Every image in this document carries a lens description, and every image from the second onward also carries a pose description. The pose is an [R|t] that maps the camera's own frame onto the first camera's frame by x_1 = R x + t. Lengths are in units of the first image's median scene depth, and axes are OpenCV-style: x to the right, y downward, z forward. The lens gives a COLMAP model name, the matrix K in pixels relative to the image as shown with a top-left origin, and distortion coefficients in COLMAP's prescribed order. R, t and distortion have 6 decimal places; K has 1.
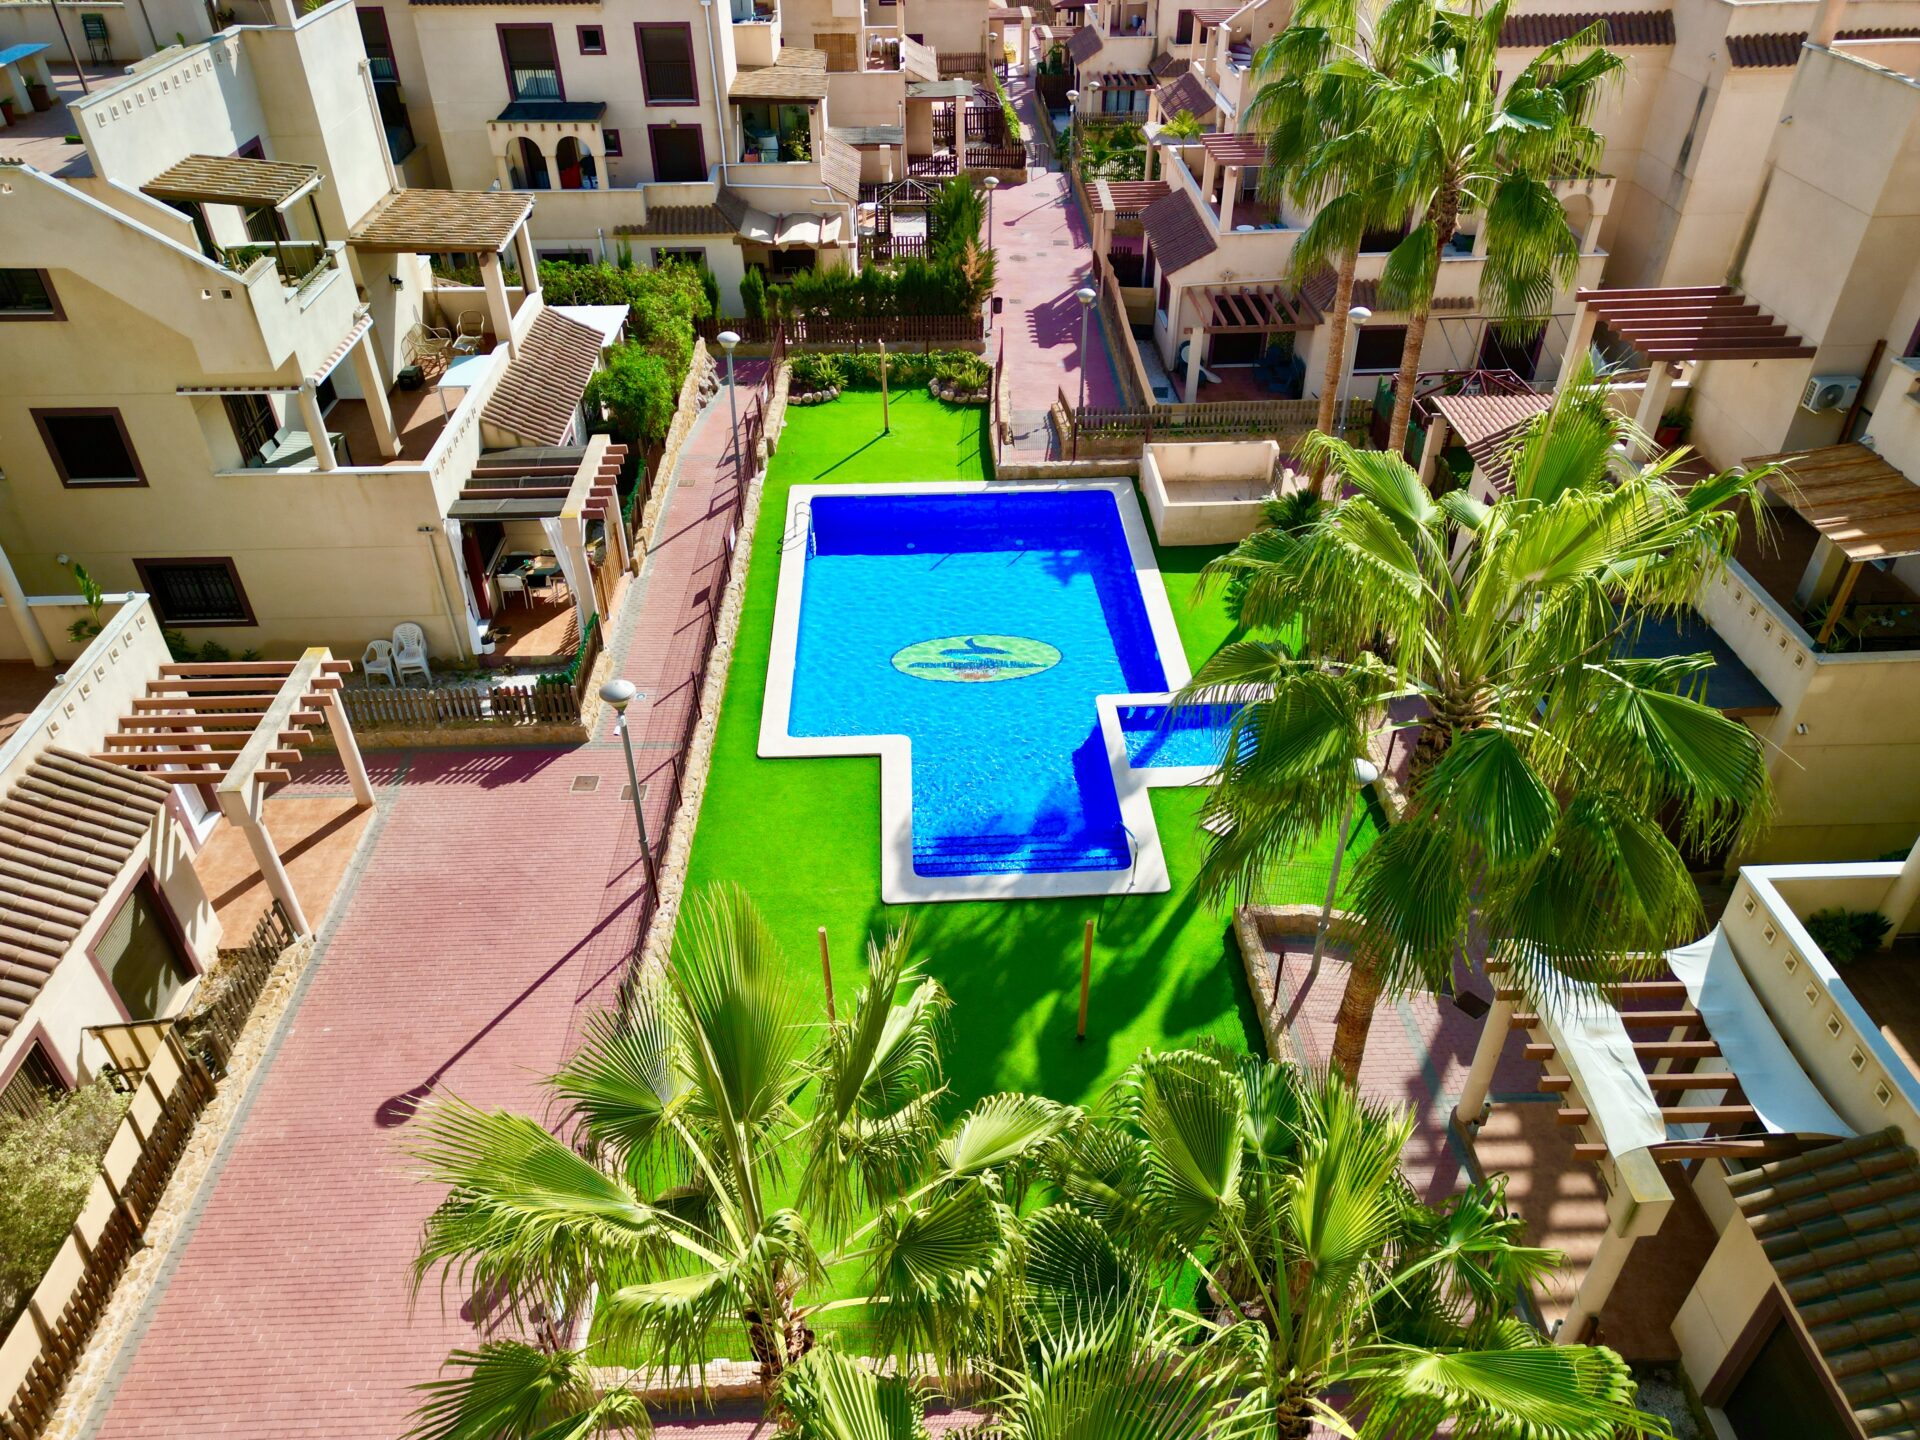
lens RADIAL K [[1340.2, 0, 961.6], [0, 1340.2, 721.7], [0, 0, 1]] dist [0.064293, -0.054734]
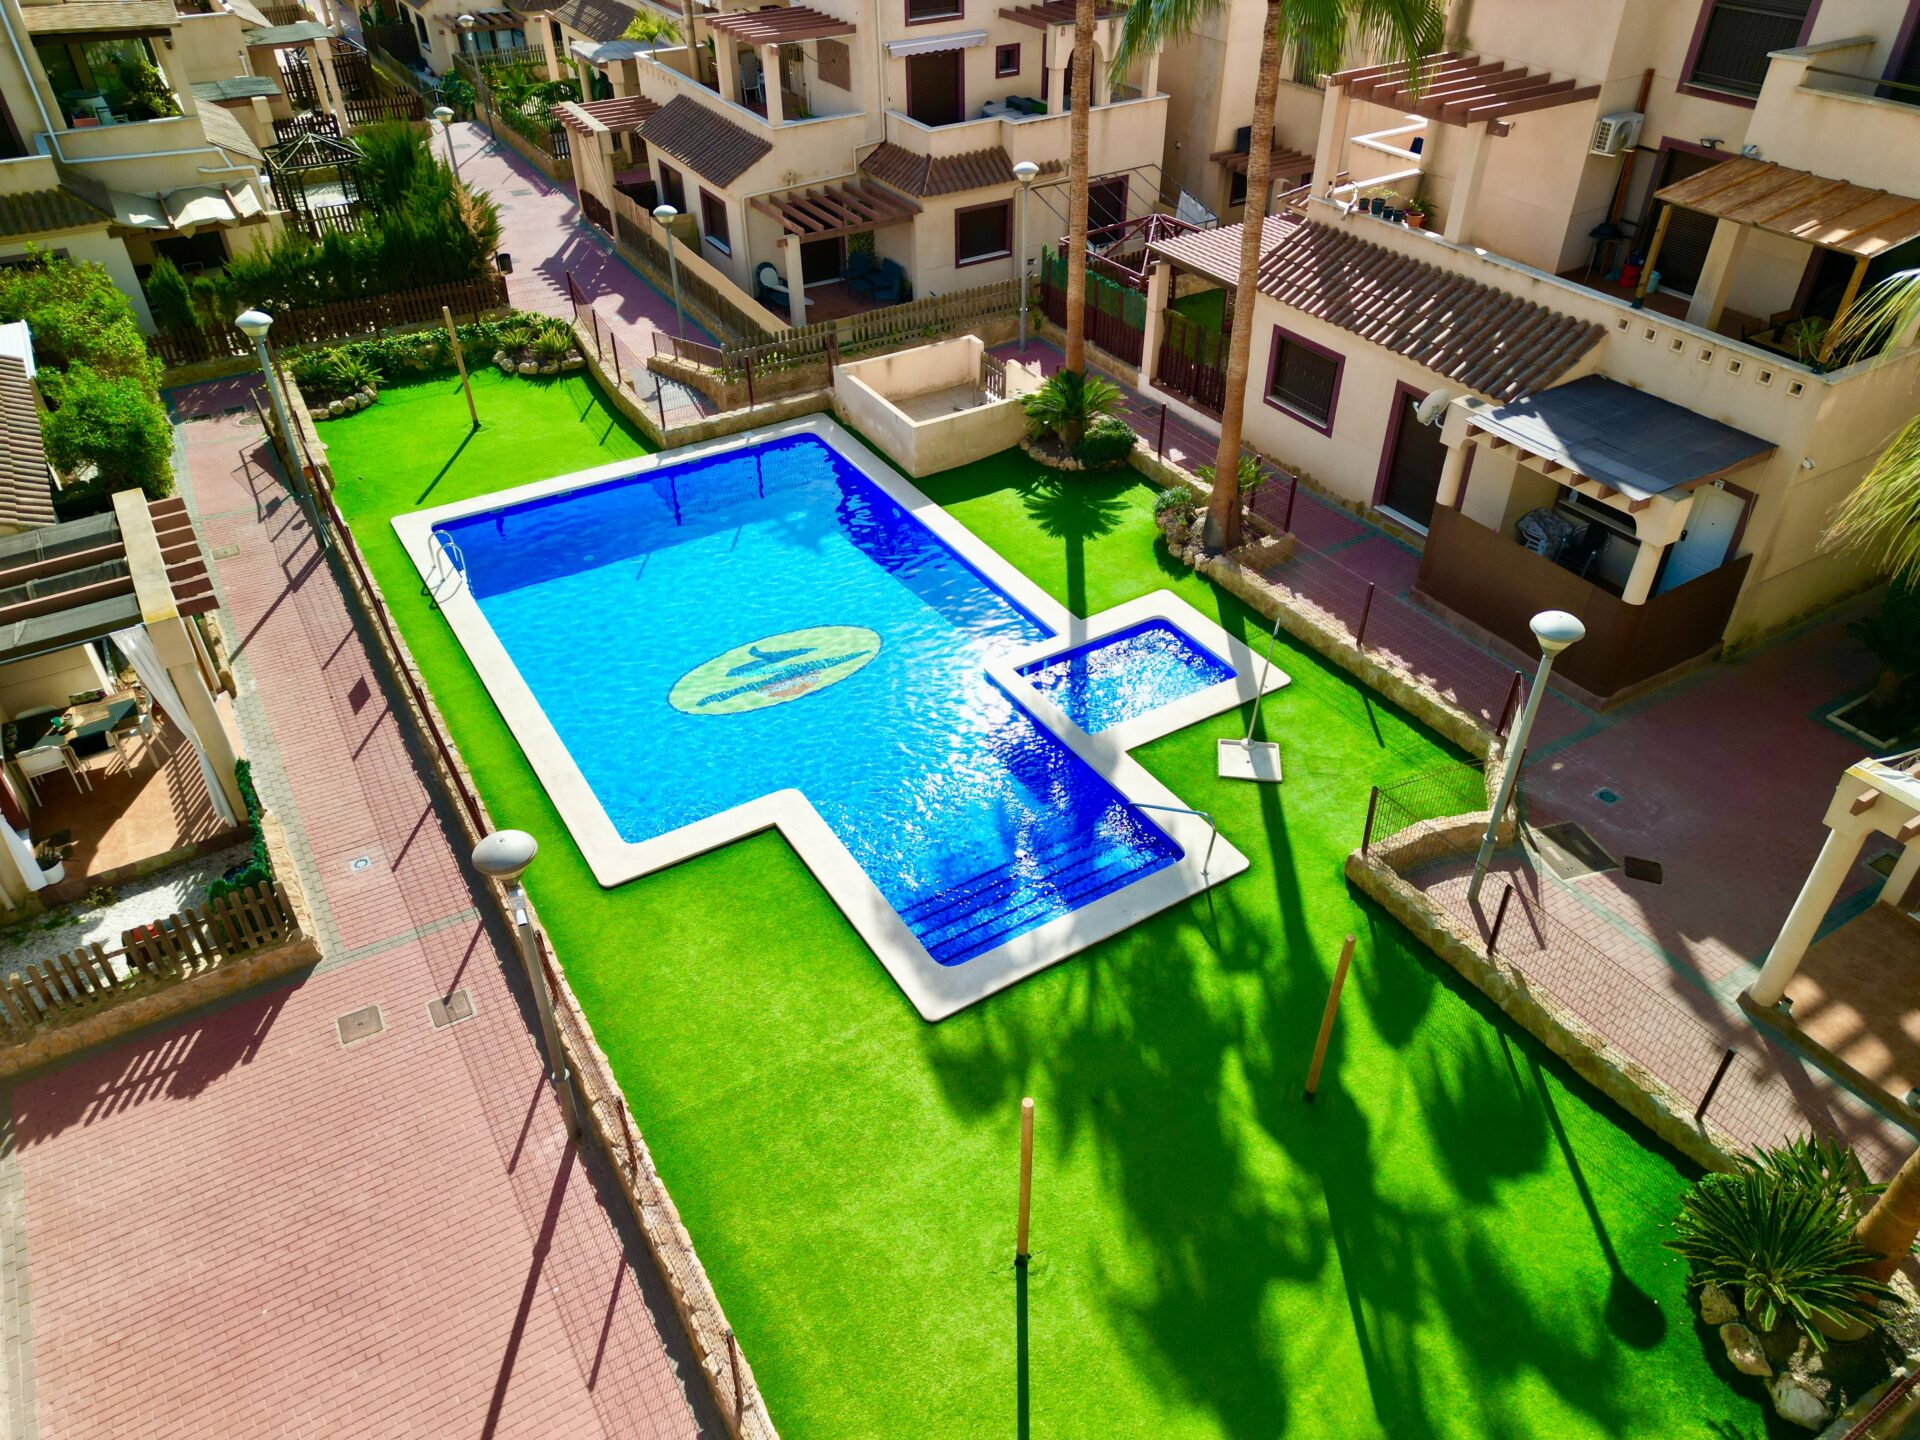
lens RADIAL K [[1340.2, 0, 959.6], [0, 1340.2, 722.3], [0, 0, 1]] dist [0.064293, -0.054734]
pose [[0.875595, -0.294405, 0.382960, -0.216960], [0.291337, 0.954238, 0.067474, -0.043450], [-0.385300, 0.052490, 0.921297, 0.294501]]
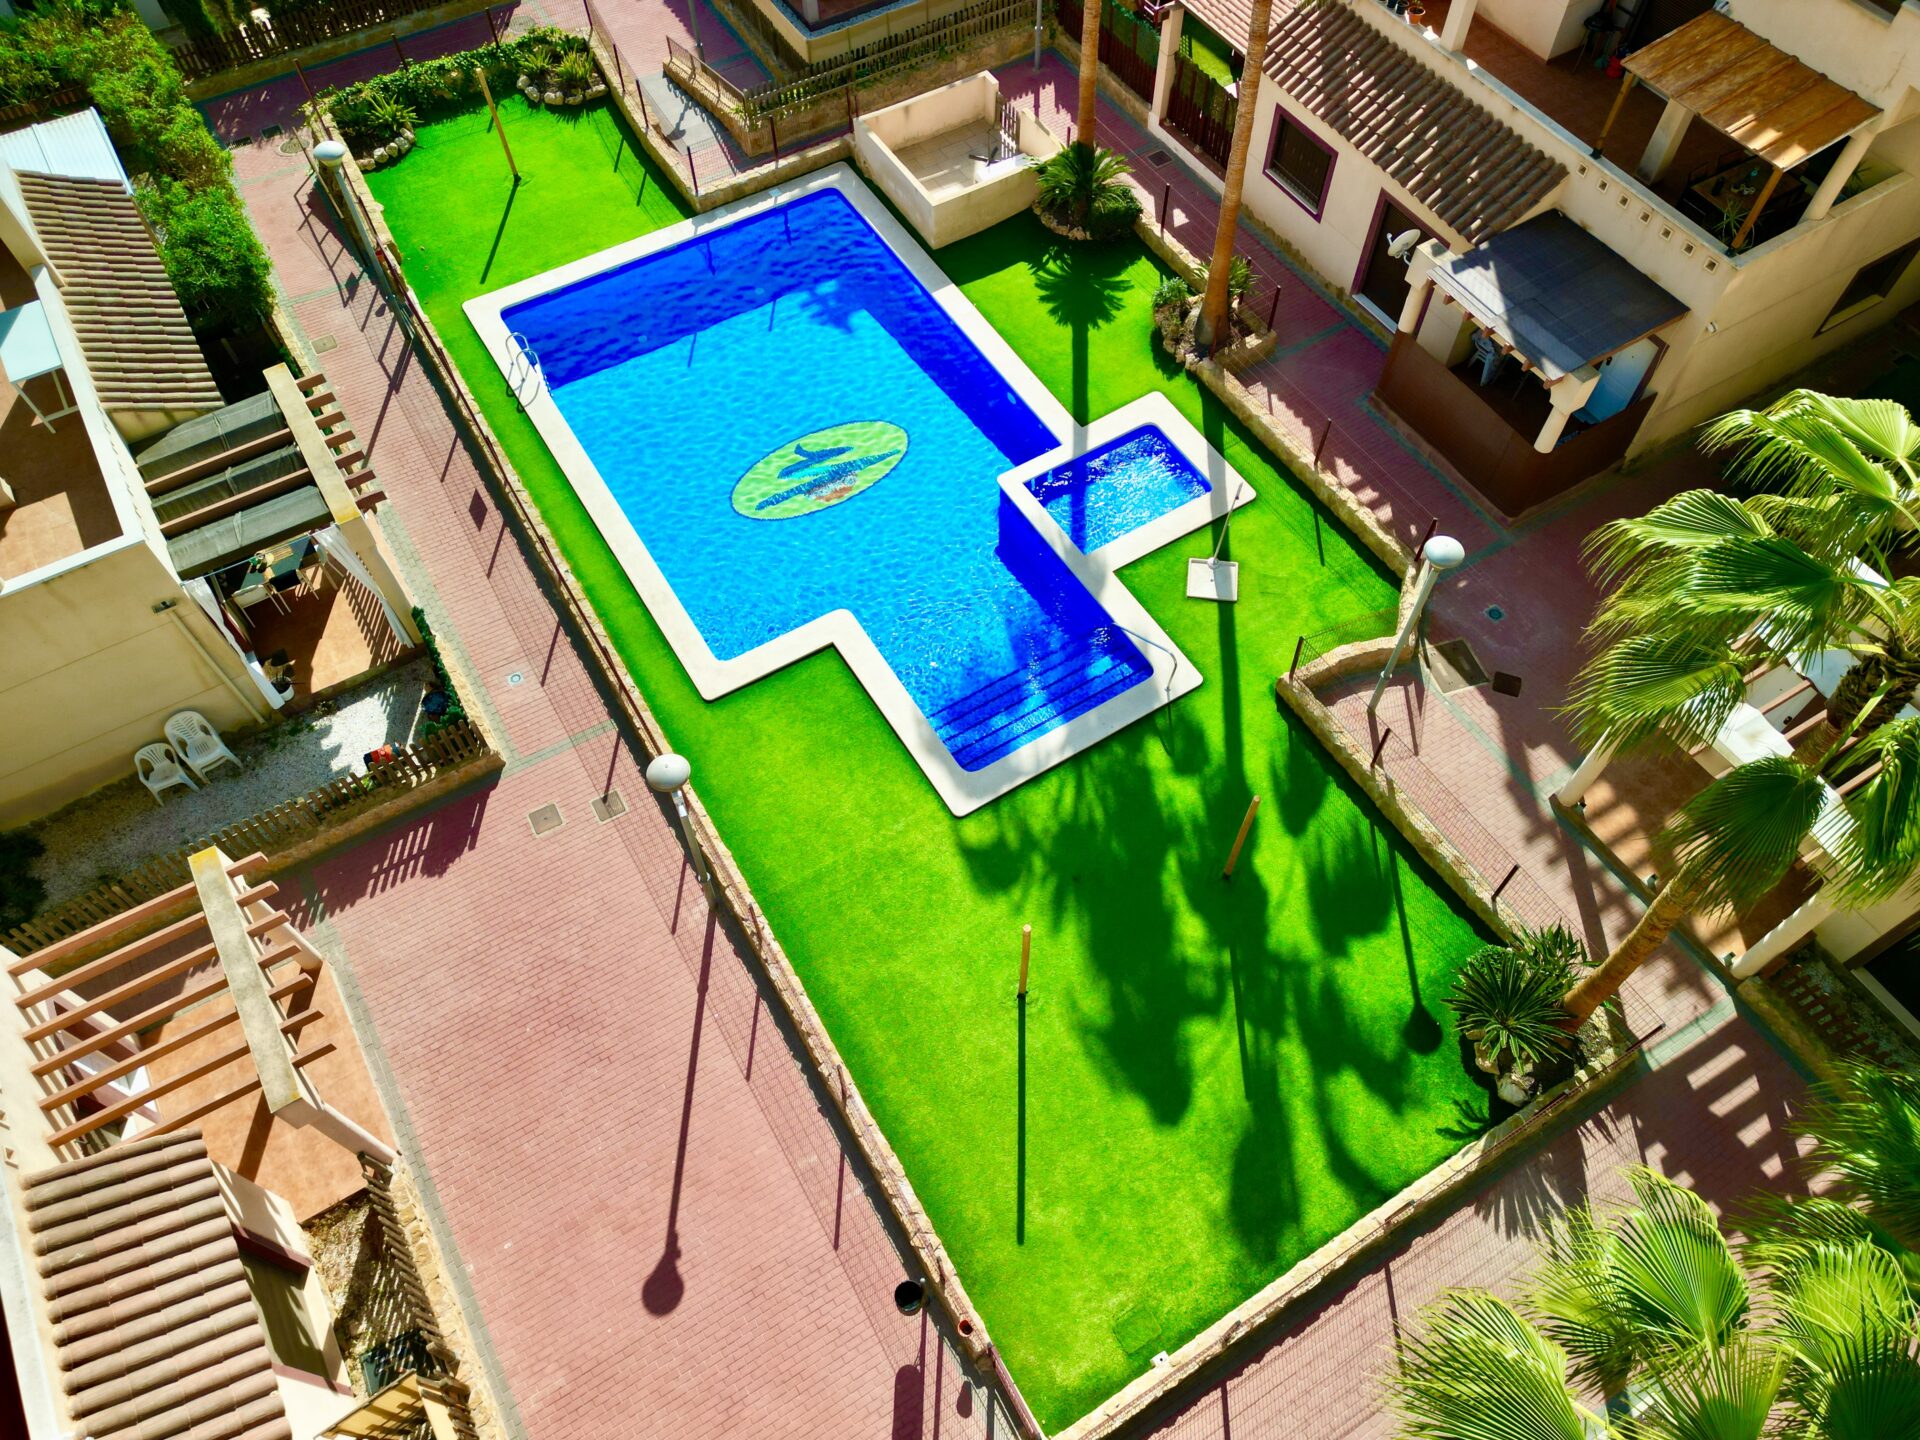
lens RADIAL K [[1340.2, 0, 959.9], [0, 1340.2, 720.1], [0, 0, 1]] dist [0.064293, -0.054734]
pose [[0.876373, -0.409728, 0.253168, -0.220407], [0.294566, 0.871840, 0.391312, -0.240779], [-0.381054, -0.268361, 0.884749, 0.156420]]
